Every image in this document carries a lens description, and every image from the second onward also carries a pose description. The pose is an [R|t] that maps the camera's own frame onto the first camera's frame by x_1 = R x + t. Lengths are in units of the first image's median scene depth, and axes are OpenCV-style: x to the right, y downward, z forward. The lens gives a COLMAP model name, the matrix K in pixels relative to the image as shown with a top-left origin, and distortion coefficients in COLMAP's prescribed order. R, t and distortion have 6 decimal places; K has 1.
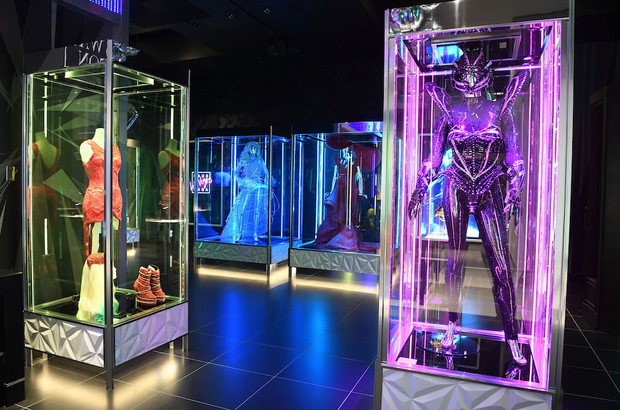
lens RADIAL K [[442.7, 0, 310.0], [0, 442.7, 205.0], [0, 0, 1]] dist [-0.008516, -0.003926]
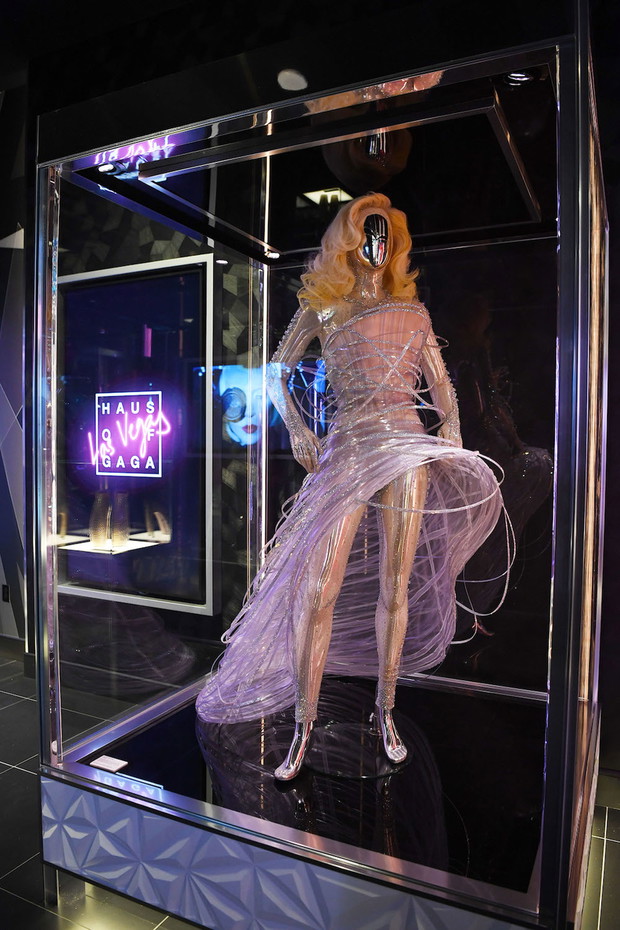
lens RADIAL K [[669.4, 0, 310.0], [0, 669.4, 465.0], [0, 0, 1]] dist [-0.000931, -0.000309]
pose [[0.996894, -0.006596, -0.078479, -0.117162], [0.005338, 0.999854, -0.016226, -0.027318], [0.078575, 0.015757, 0.996784, 0.642622]]
